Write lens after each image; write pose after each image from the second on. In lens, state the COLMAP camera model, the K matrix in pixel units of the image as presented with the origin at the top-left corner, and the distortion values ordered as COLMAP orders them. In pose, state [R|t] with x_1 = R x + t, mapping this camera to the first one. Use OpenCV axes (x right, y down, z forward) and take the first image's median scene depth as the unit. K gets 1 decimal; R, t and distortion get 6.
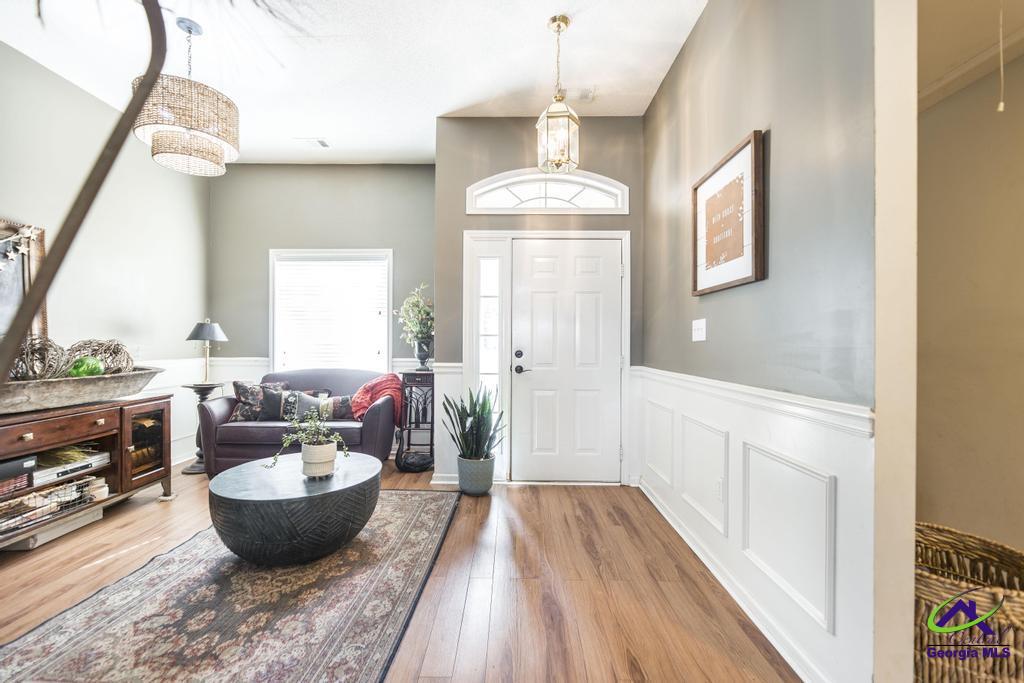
lens RADIAL K [[416.3, 0, 510.8], [0, 416.3, 343.5], [0, 0, 1]] dist [-0.003922, 0.000739]
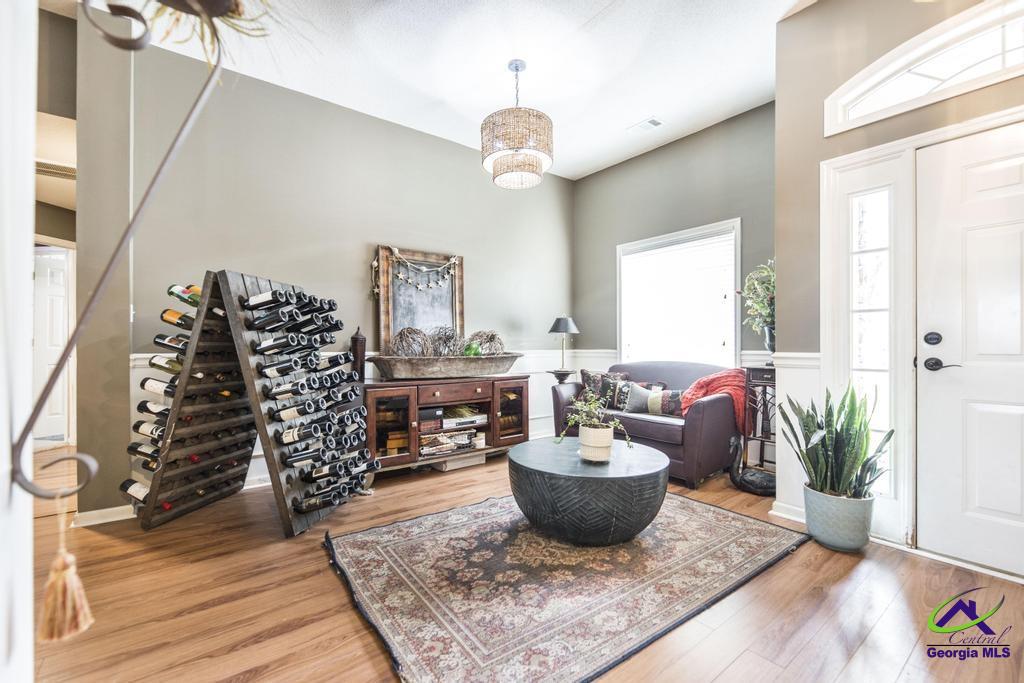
lens RADIAL K [[434.4, 0, 505.1], [0, 434.4, 344.0], [0, 0, 1]] dist [-0.000191, -0.000112]
pose [[0.616909, -0.009684, -0.786975, 0.172112], [0.004438, 0.999951, -0.008826, 0.047762], [0.787022, 0.001952, 0.616922, 0.183319]]
